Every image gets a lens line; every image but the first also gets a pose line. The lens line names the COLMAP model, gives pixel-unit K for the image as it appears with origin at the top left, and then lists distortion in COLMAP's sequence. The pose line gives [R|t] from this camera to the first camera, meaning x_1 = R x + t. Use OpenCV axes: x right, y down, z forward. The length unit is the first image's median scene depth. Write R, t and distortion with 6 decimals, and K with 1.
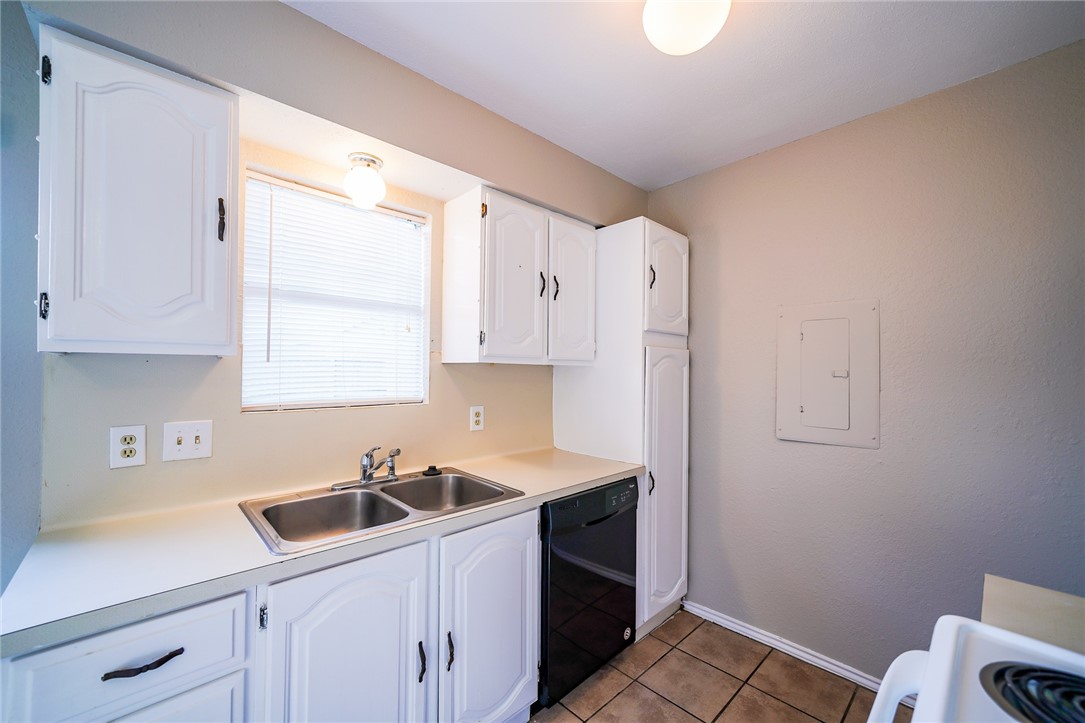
lens RADIAL K [[427.1, 0, 535.5], [0, 427.1, 367.5], [0, 0, 1]] dist [-0.000324, 0.000171]
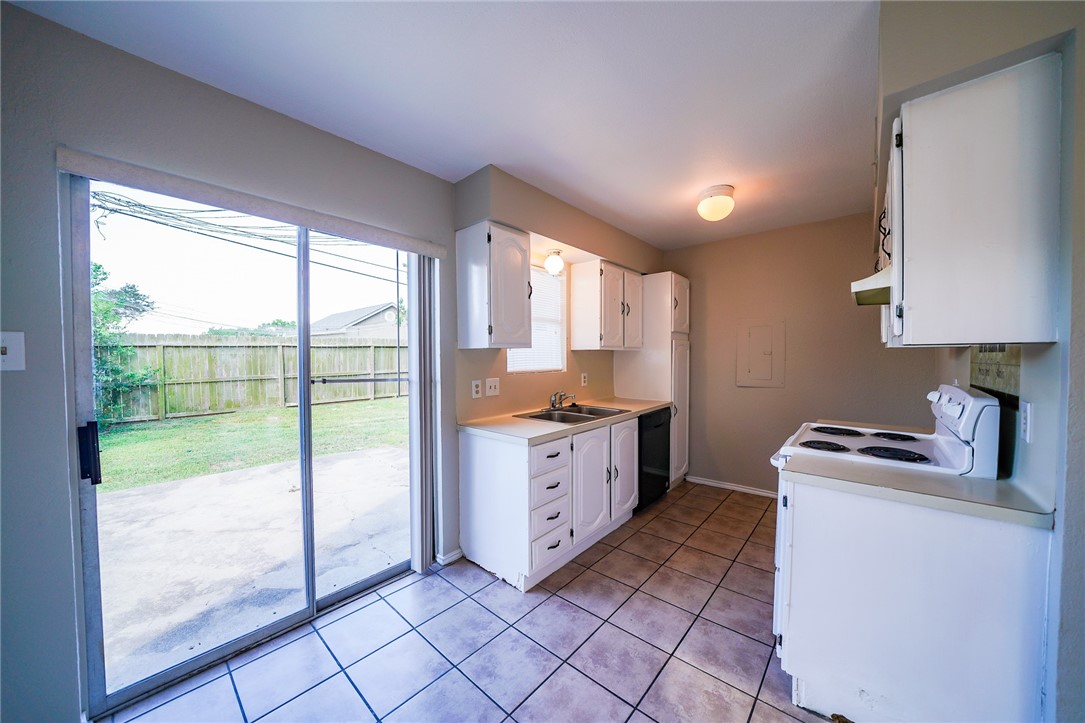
lens RADIAL K [[369.7, 0, 535.7], [0, 369.7, 366.9], [0, 0, 1]] dist [-0.019083, -0.000064]
pose [[0.995686, -0.018464, 0.090934, -0.541000], [0.014921, 0.999109, 0.039489, -0.003246], [-0.091582, -0.037961, 0.995074, -0.635256]]
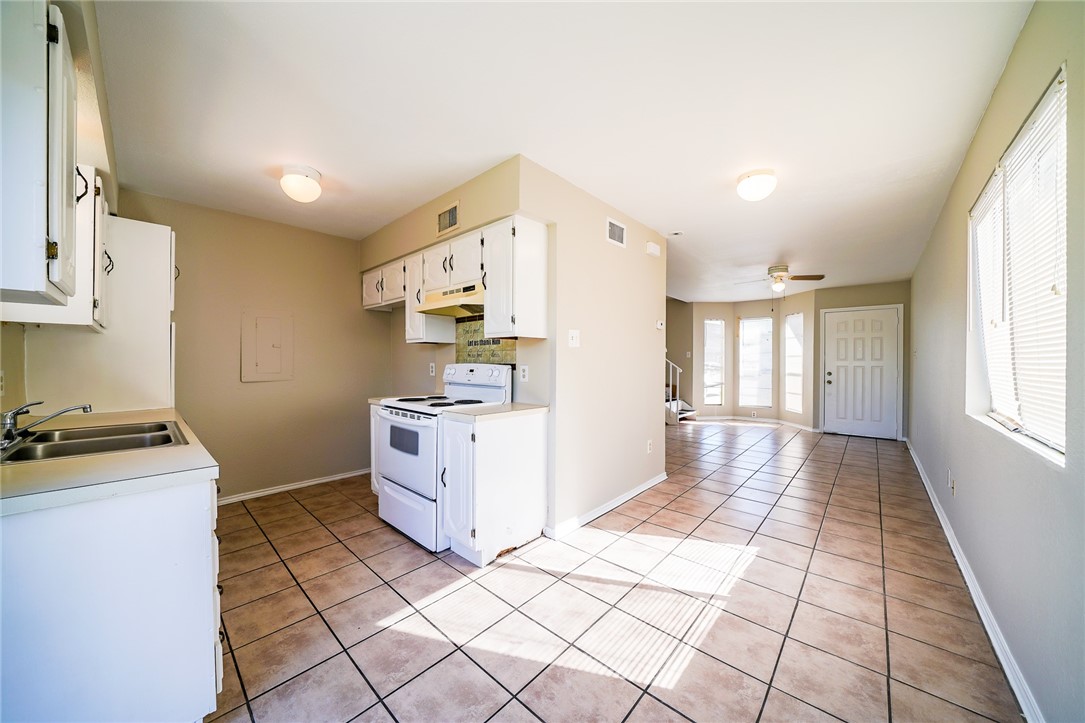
lens RADIAL K [[369.7, 0, 534.7], [0, 369.7, 364.9], [0, 0, 1]] dist [-0.019083, -0.000064]
pose [[-0.075291, -0.013664, 0.997068, -1.067045], [-0.010797, 0.999859, 0.012887, 0.067824], [-0.997103, -0.009795, -0.075428, -0.090110]]
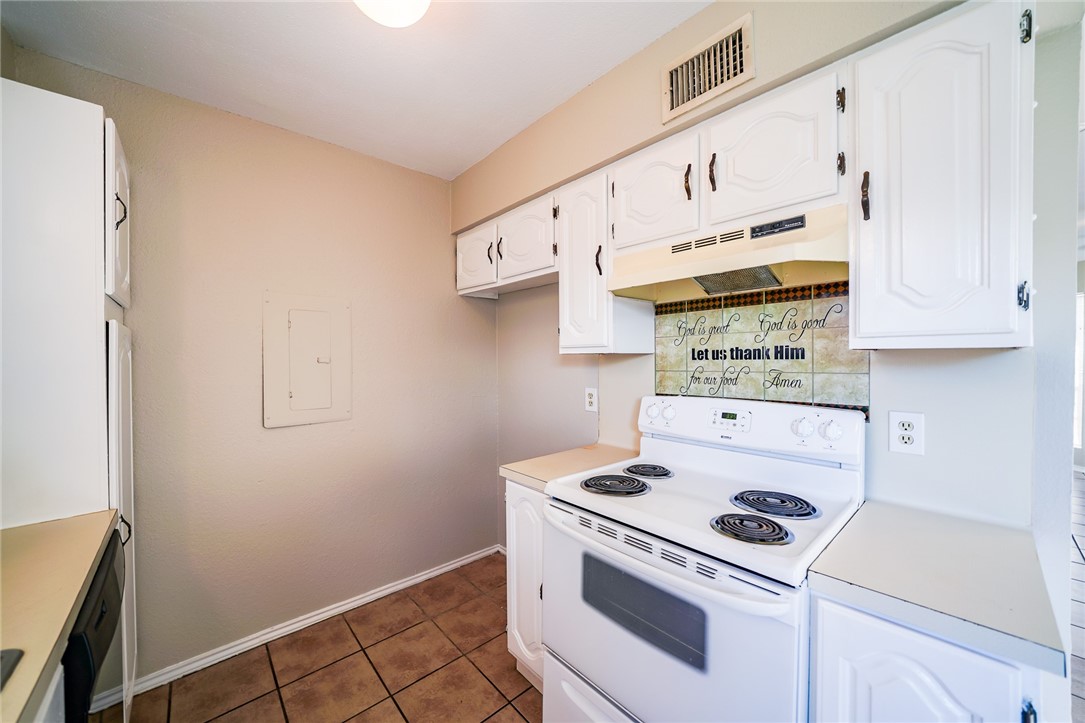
lens RADIAL K [[400.8, 0, 536.1], [0, 400.8, 362.9], [0, 0, 1]] dist [-0.010511, 0.000570]
pose [[0.030419, -0.016286, 0.999405, -0.328447], [-0.002432, 0.999863, 0.016368, 0.004139], [-0.999534, -0.002928, 0.030375, 0.378338]]
